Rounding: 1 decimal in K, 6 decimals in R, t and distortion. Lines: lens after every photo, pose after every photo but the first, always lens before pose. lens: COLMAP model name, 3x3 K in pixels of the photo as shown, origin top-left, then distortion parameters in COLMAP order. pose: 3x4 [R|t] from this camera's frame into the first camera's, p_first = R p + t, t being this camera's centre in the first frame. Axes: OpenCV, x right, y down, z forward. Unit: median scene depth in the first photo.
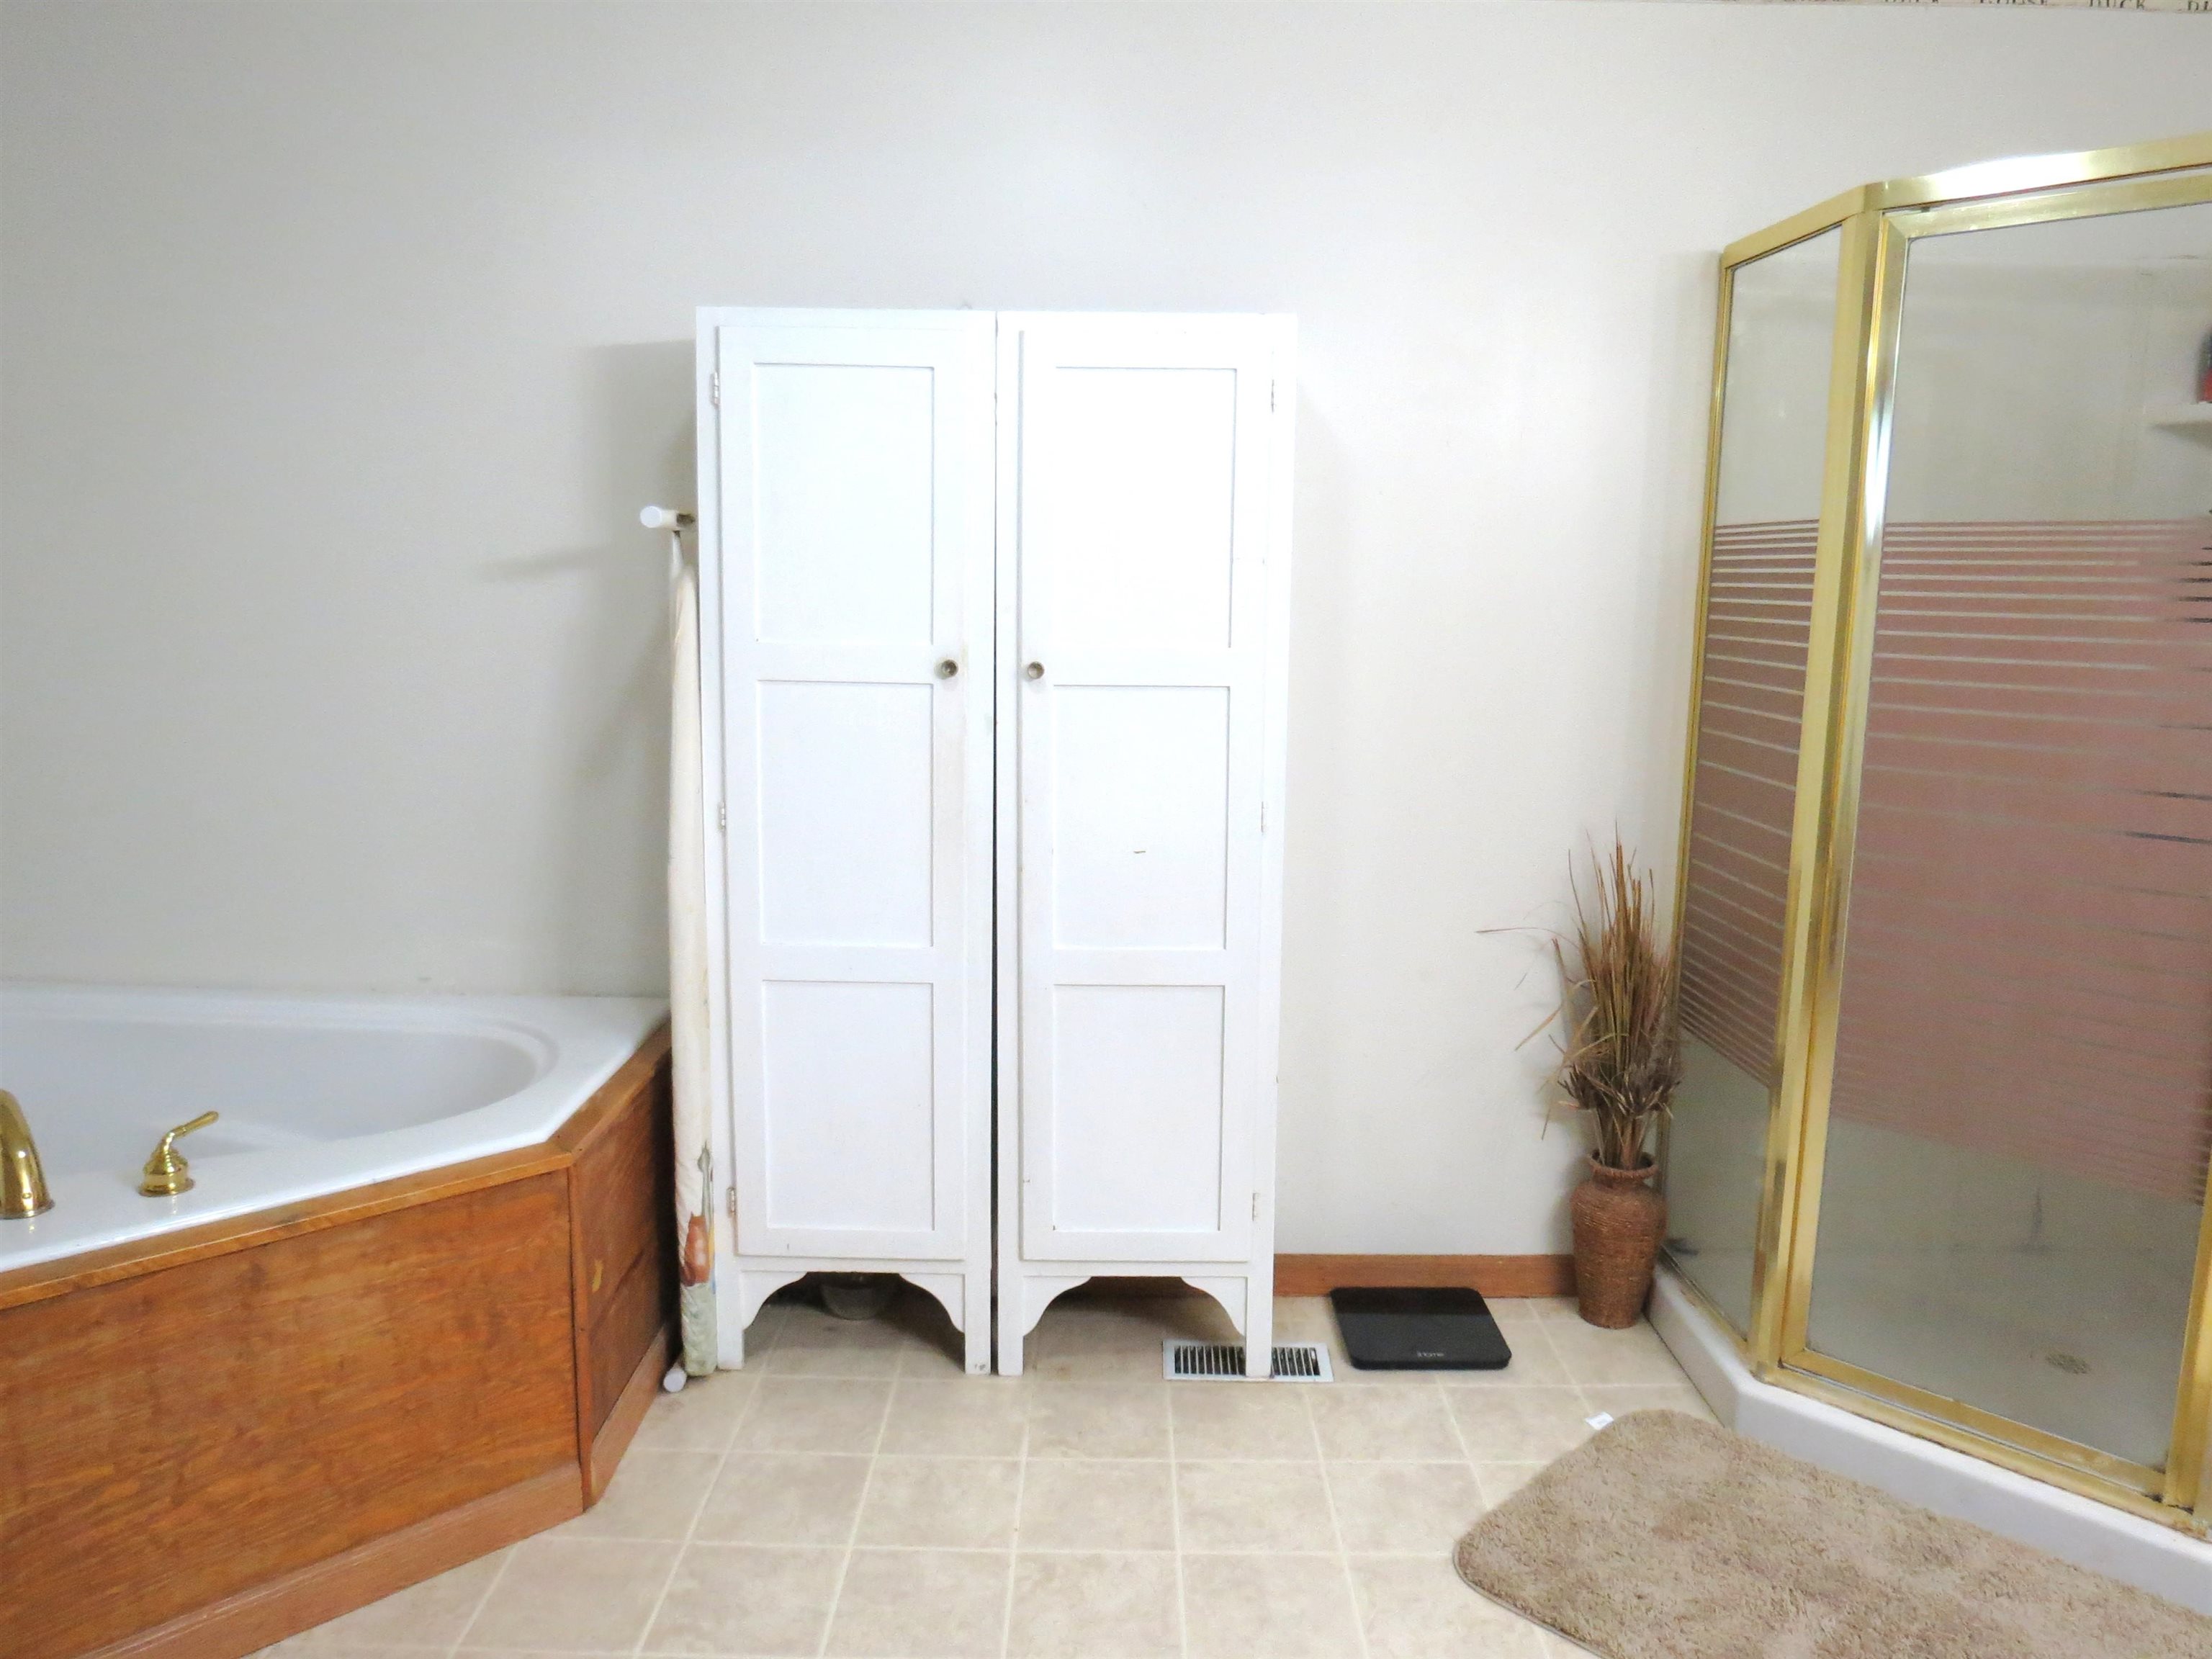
lens RADIAL K [[1582.8, 0, 1106.0], [0, 1582.8, 829.5], [0, 0, 1]] dist [-0.011888, 0.000472]
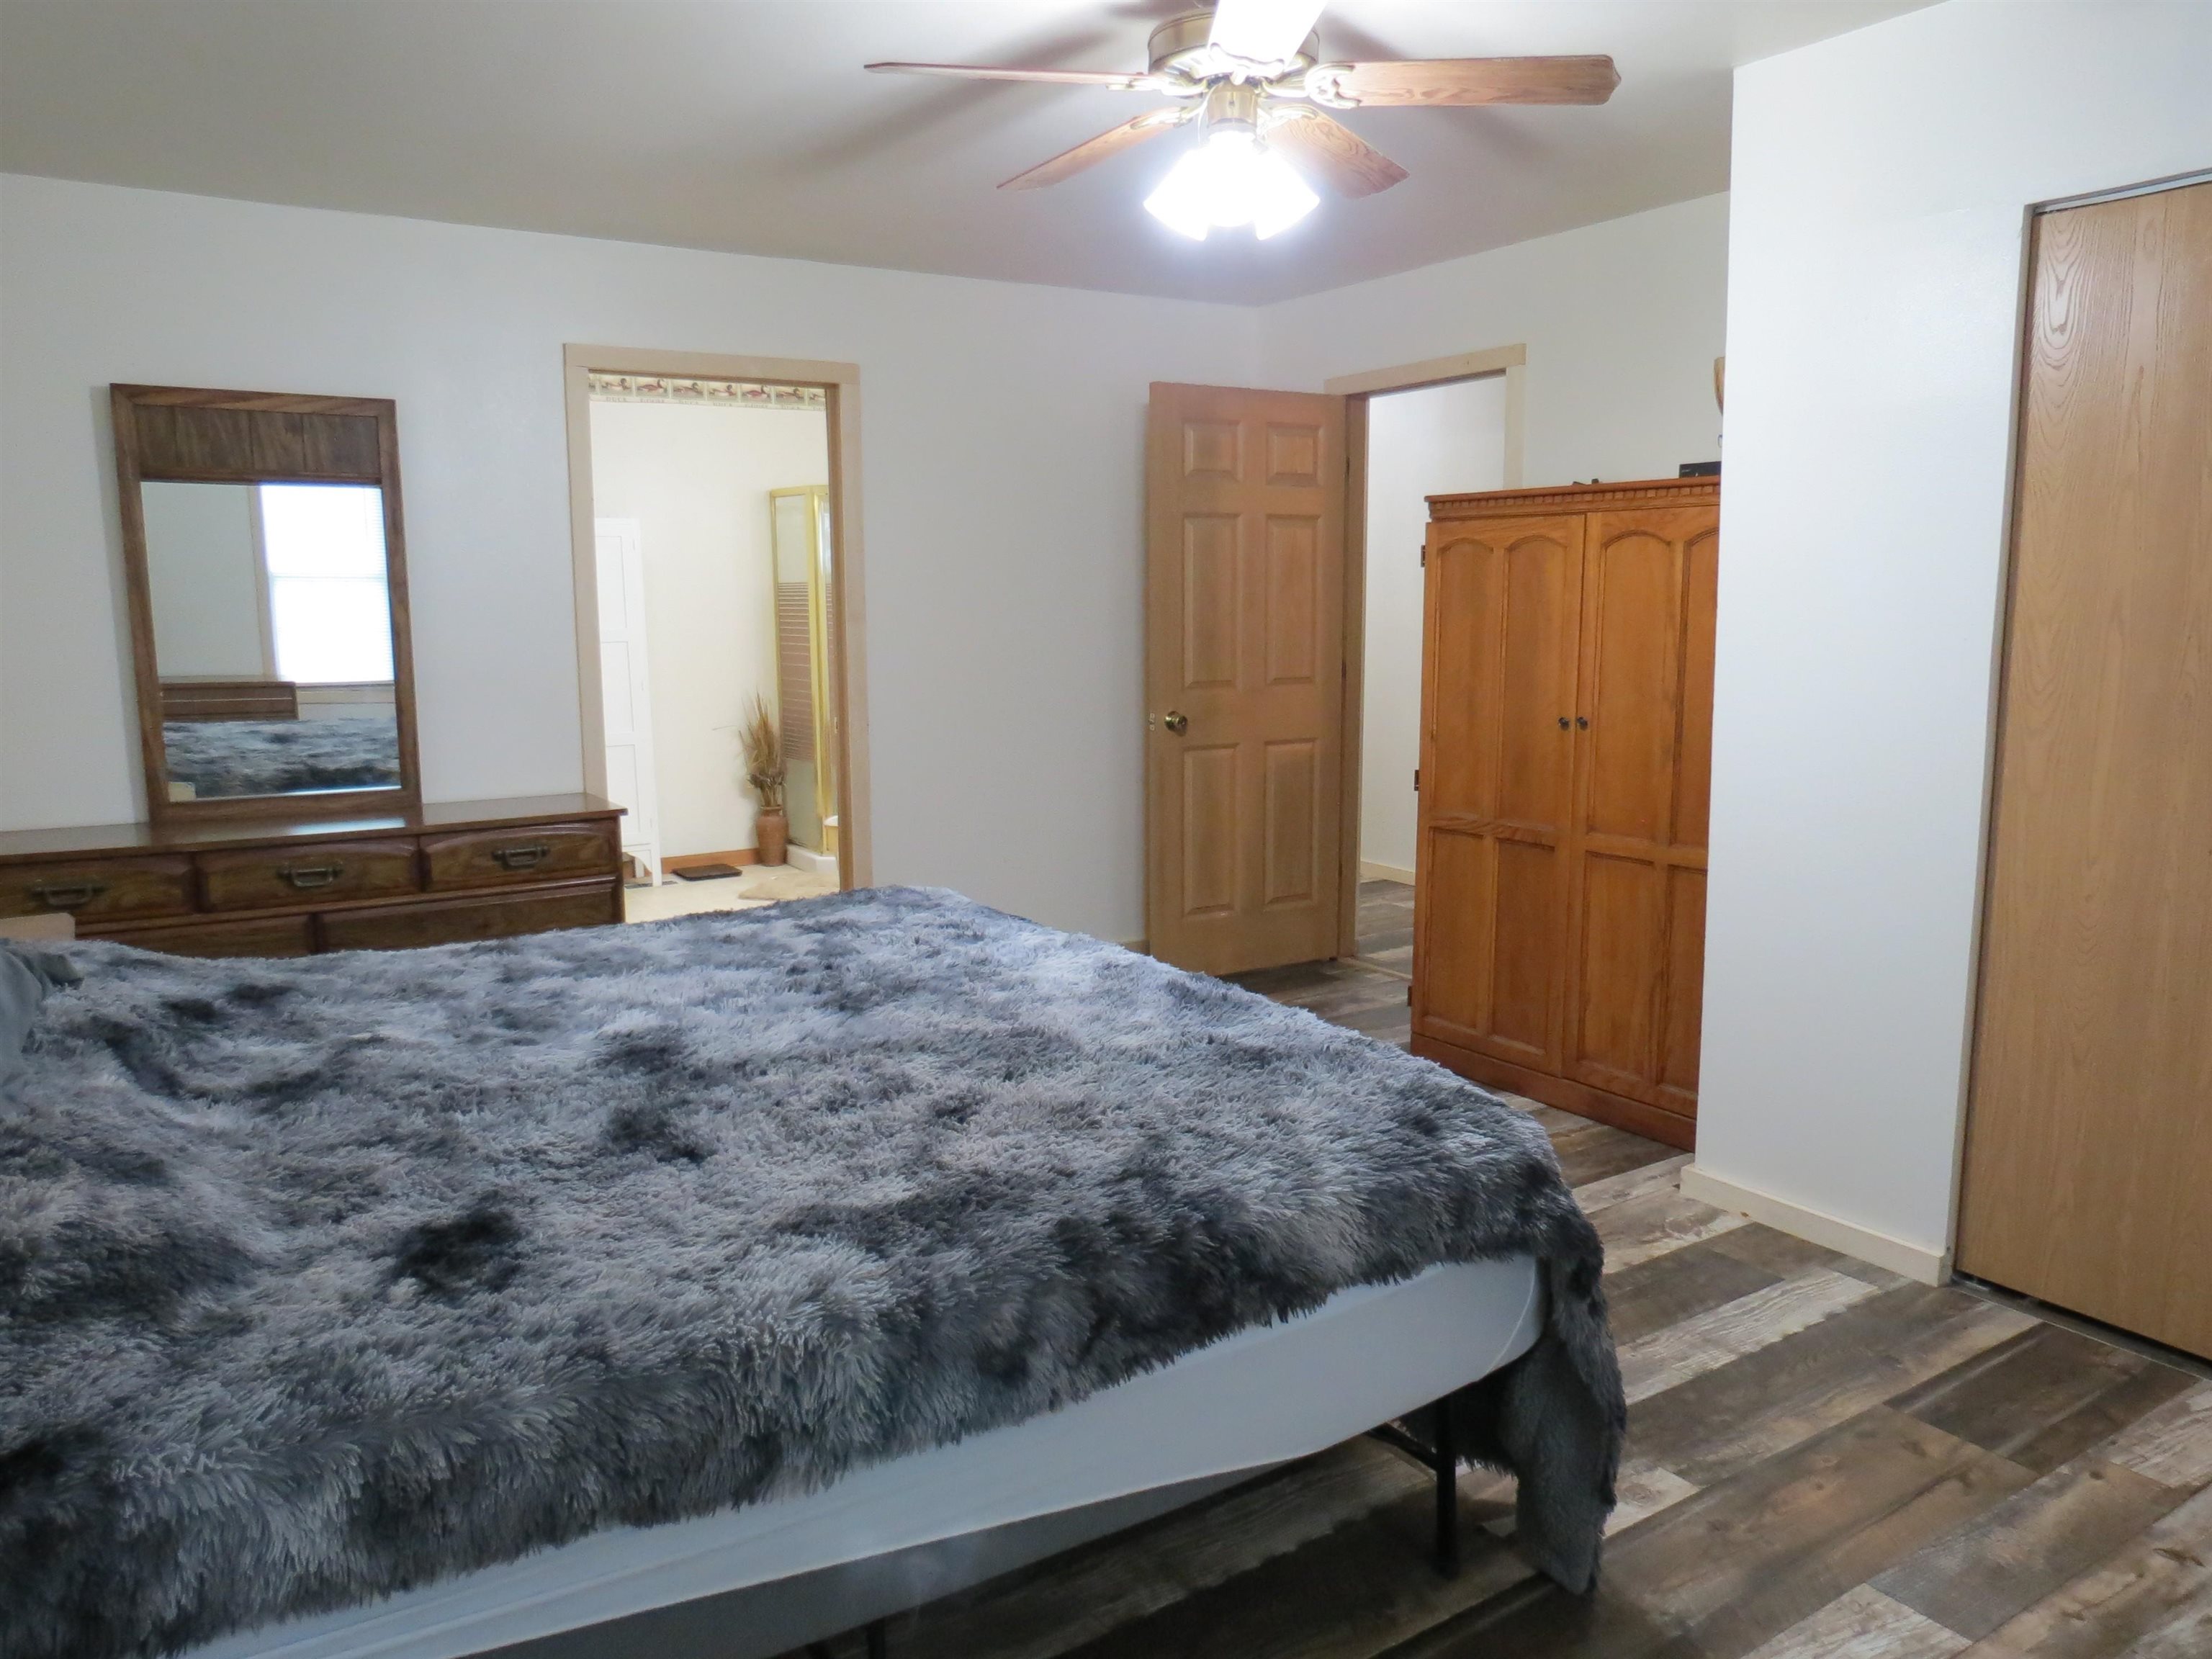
lens RADIAL K [[1582.8, 0, 1106.0], [0, 1582.8, 829.5], [0, 0, 1]] dist [-0.011888, 0.000472]
pose [[0.849468, -0.098375, 0.518389, -0.651002], [0.106008, 0.994253, 0.014969, 0.277277], [-0.516882, 0.042238, 0.855014, -1.771584]]
